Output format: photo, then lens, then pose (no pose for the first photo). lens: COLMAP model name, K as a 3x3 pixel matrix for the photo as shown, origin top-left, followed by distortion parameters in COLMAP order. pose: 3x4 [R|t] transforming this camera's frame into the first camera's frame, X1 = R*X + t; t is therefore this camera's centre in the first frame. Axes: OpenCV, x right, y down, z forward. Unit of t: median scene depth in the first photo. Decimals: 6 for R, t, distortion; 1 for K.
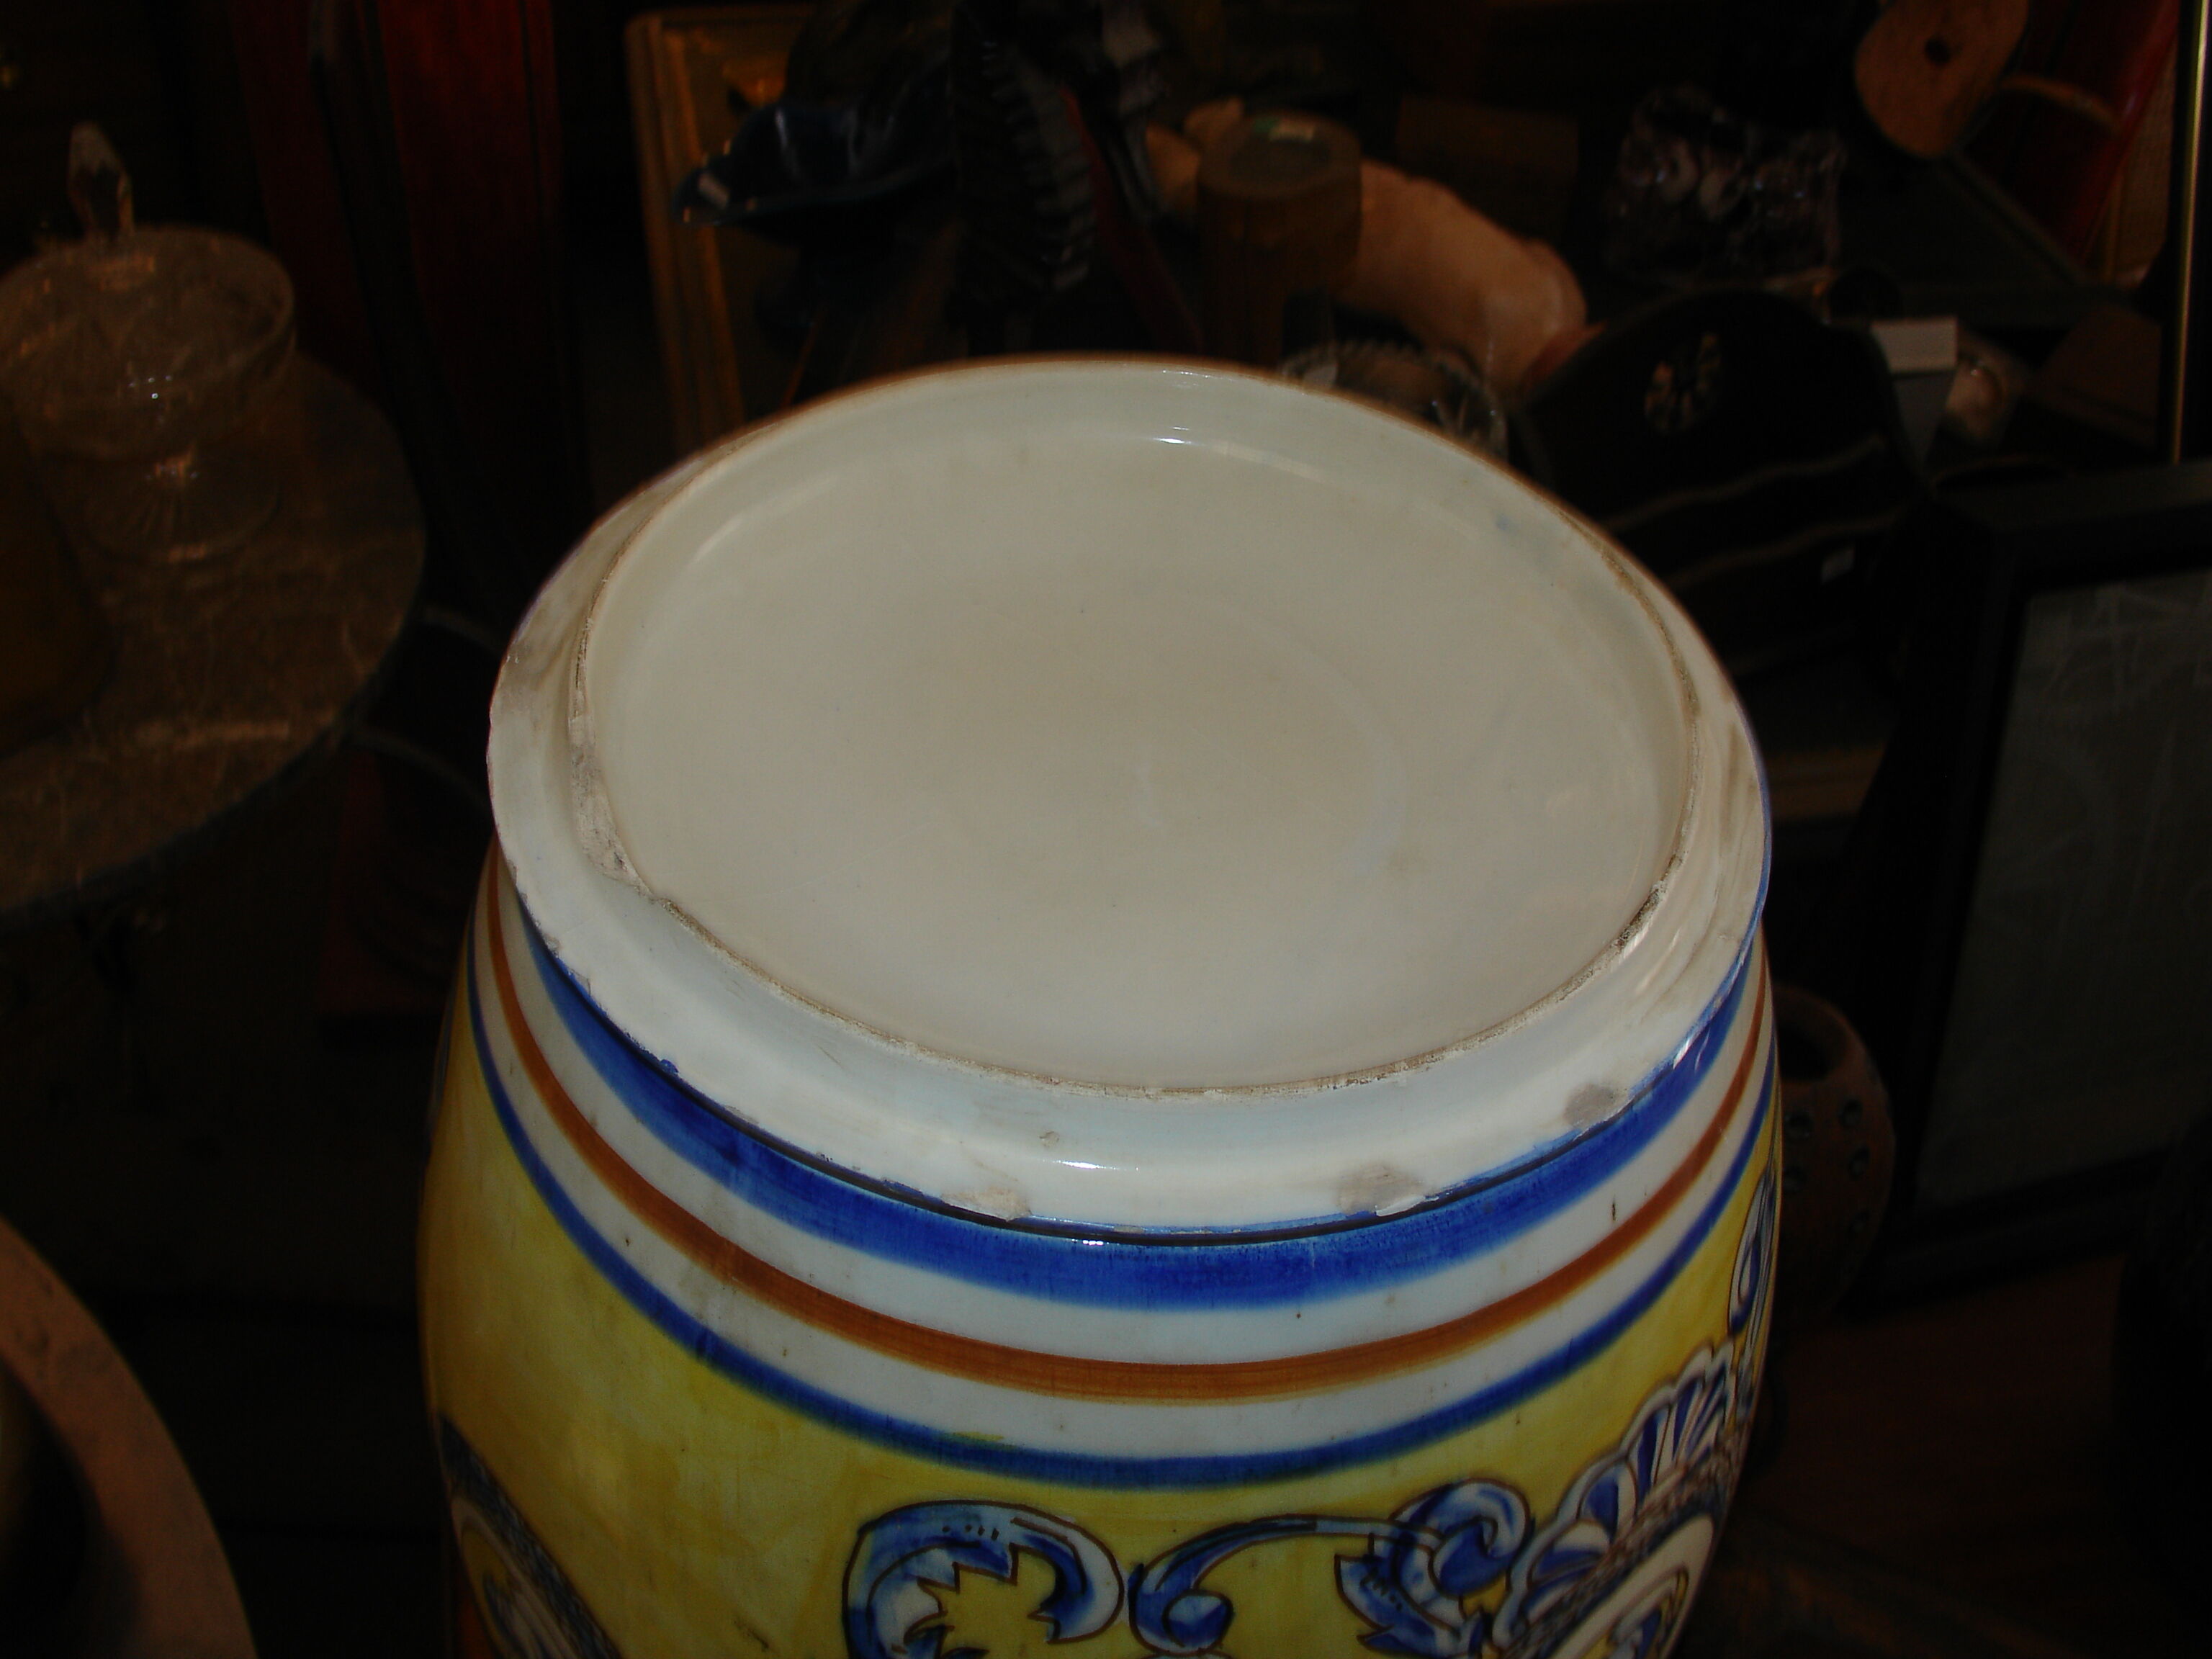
lens RADIAL K [[2177.6, 0, 1115.5], [0, 2177.6, 824.8], [0, 0, 1]] dist [-0.214772, 0.205089]
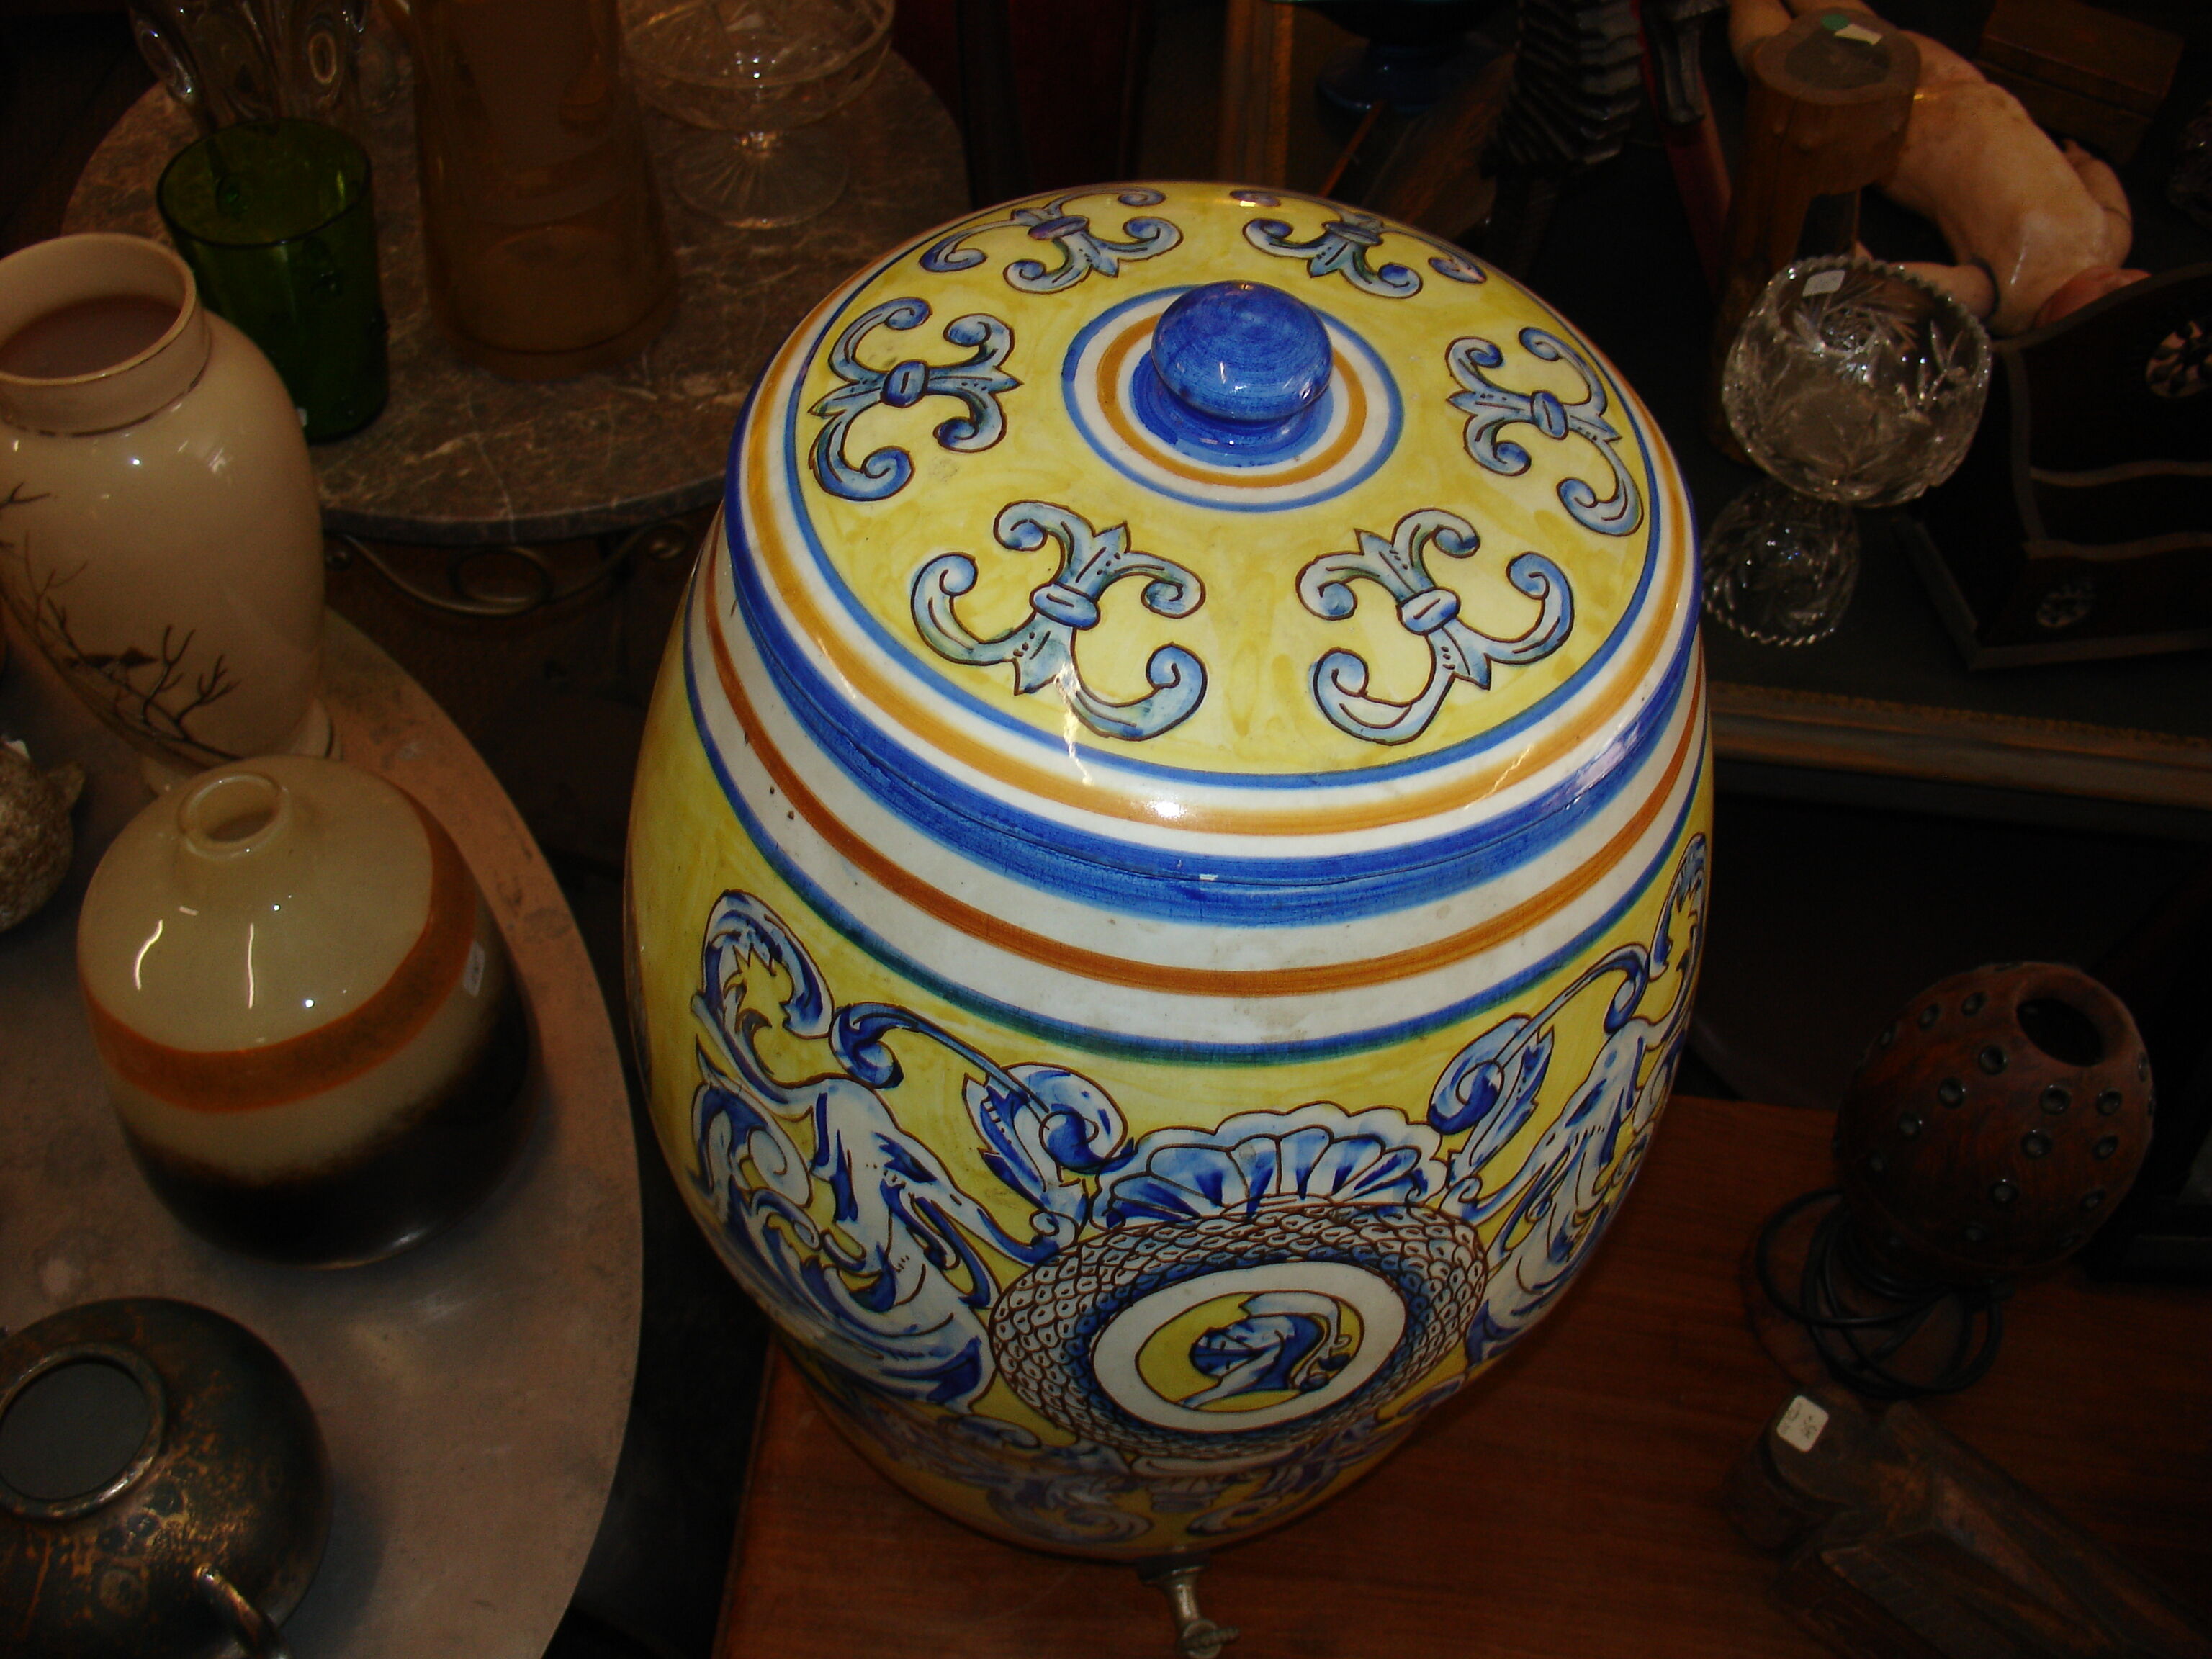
lens RADIAL K [[2175.1, 0, 1106.0], [0, 2175.1, 829.5], [0, 0, 1]] dist [-0.201225, 0.222098]
pose [[0.953434, 0.237135, -0.186364, 0.046304], [-0.210323, 0.965634, 0.152692, -0.100663], [0.216168, -0.106386, 0.970543, -0.243456]]
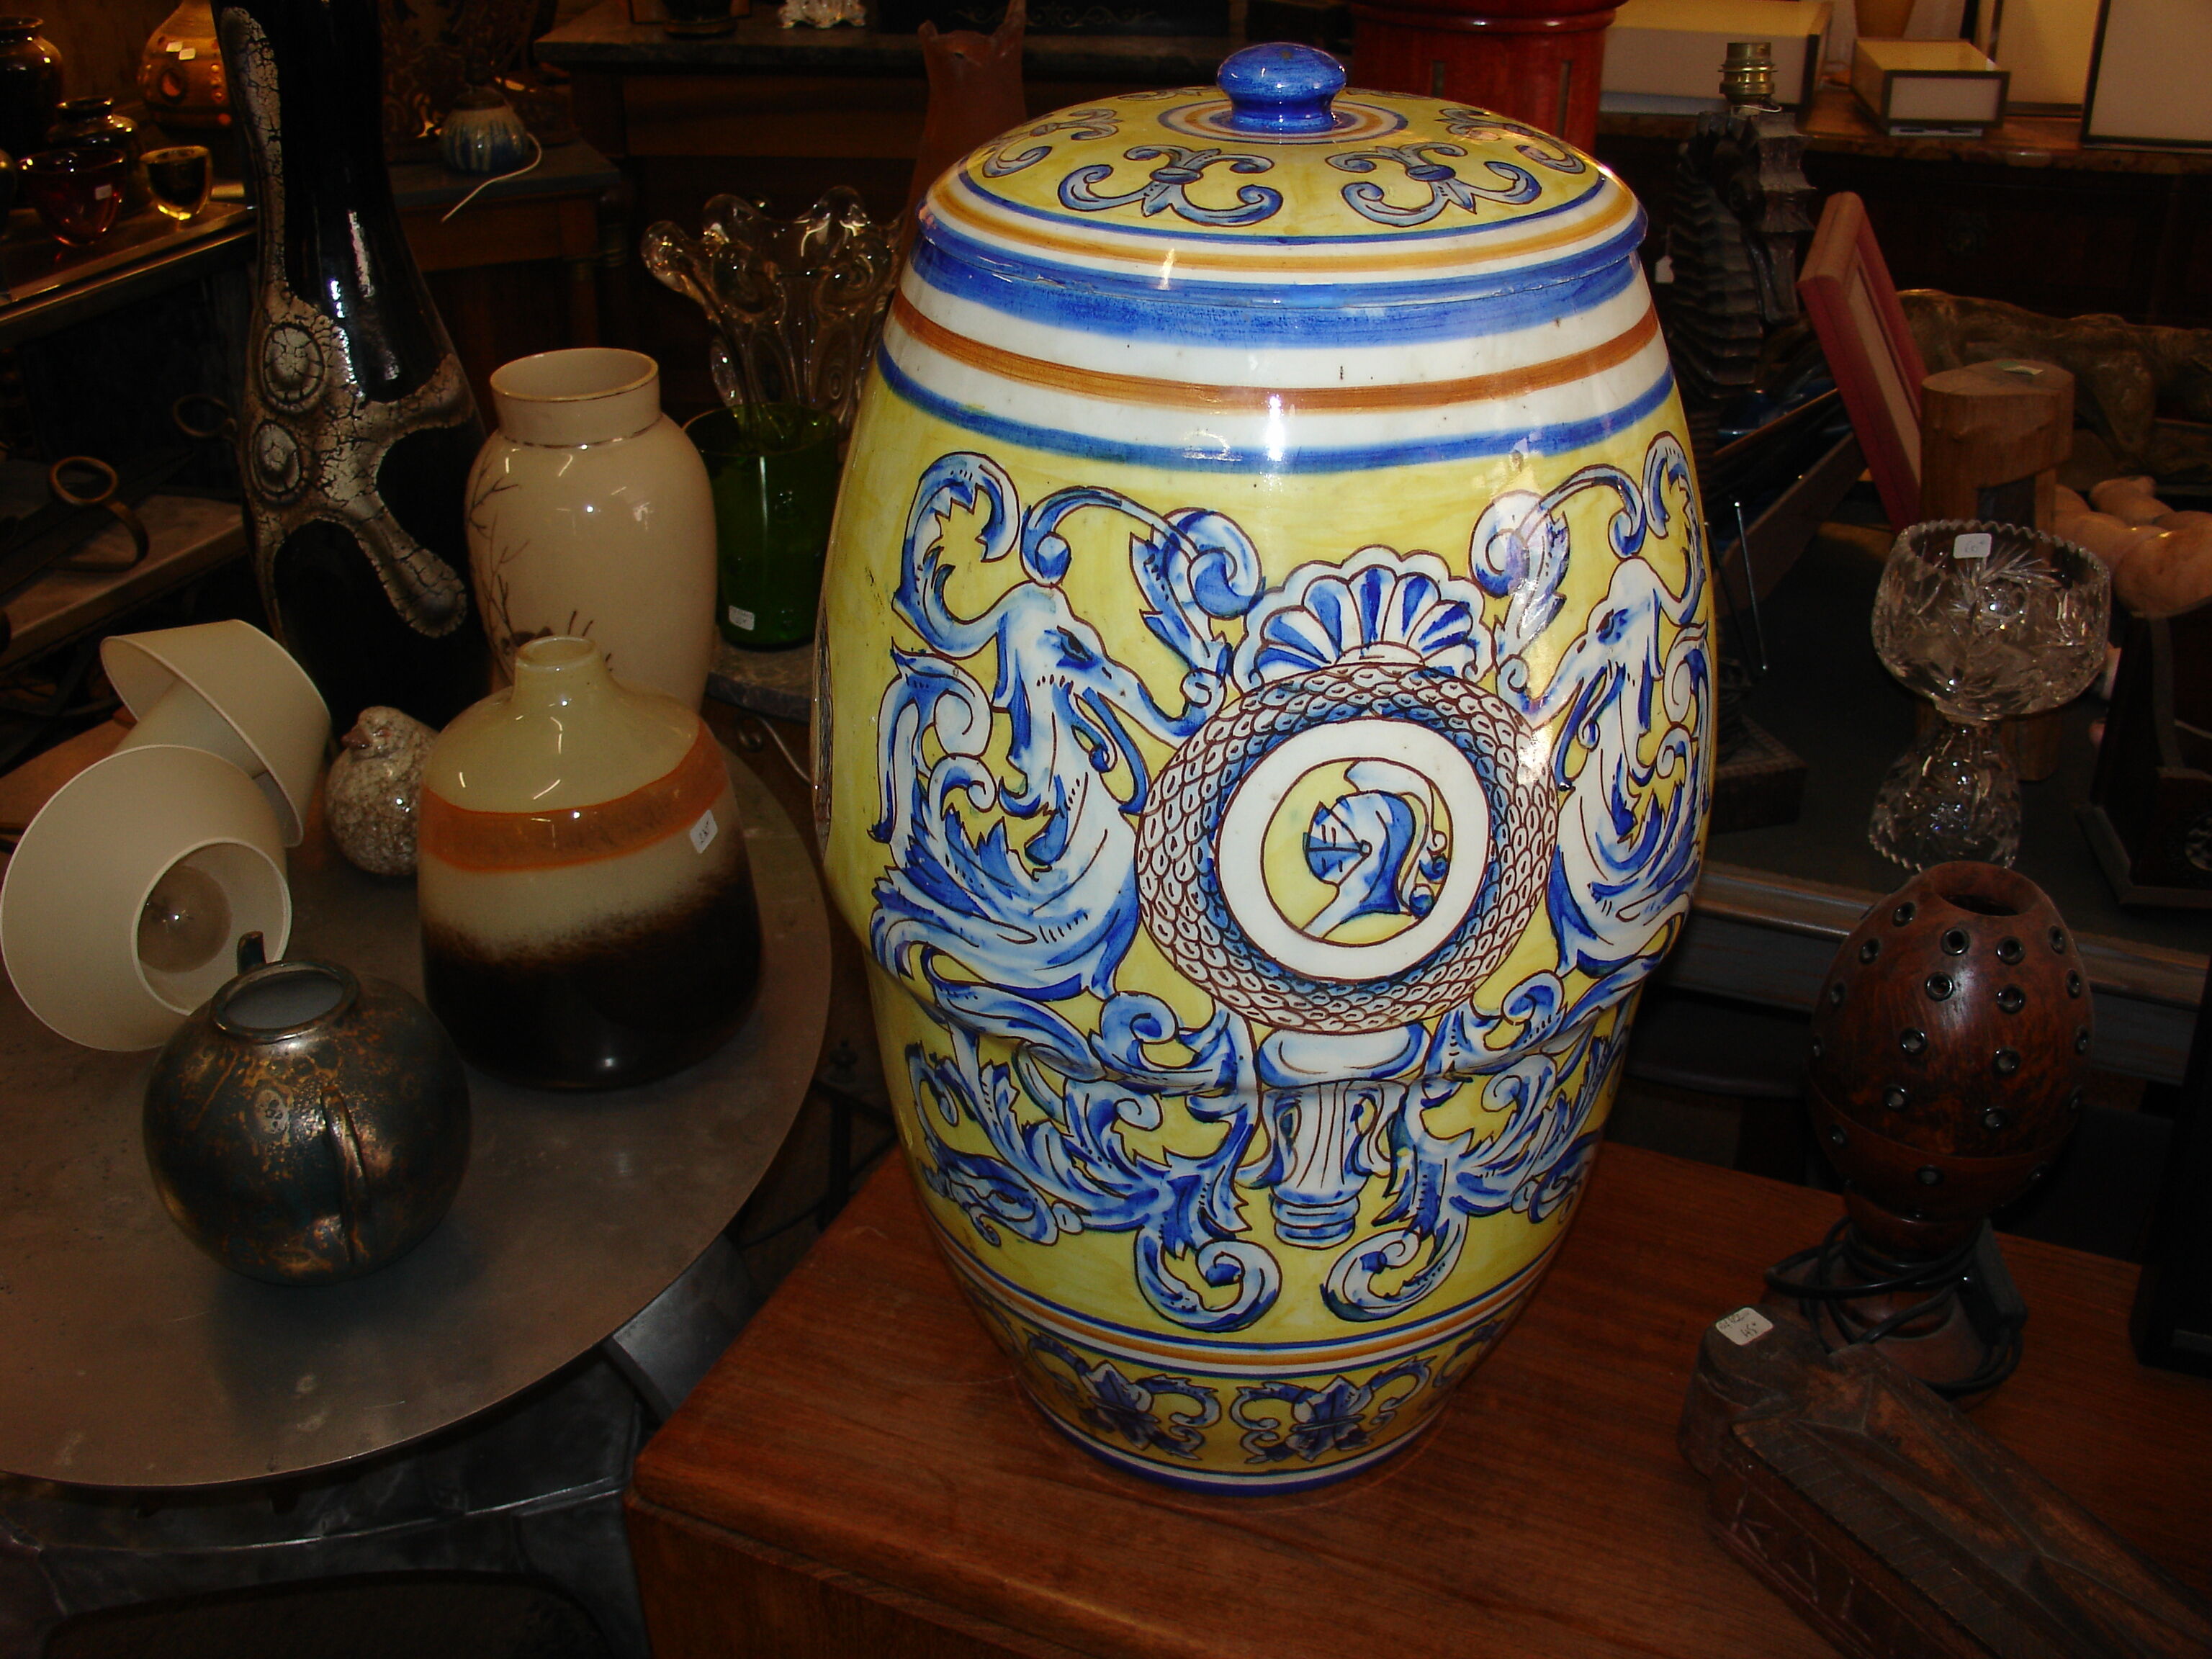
lens RADIAL K [[2166.5, 0, 1095.2], [0, 2166.5, 811.2], [0, 0, 1]] dist [-0.195088, 0.202572]
pose [[0.809135, 0.226230, -0.542328, 1.007568], [-0.363492, 0.917852, -0.159439, 0.788727], [0.461707, 0.326140, 0.824900, -0.335735]]
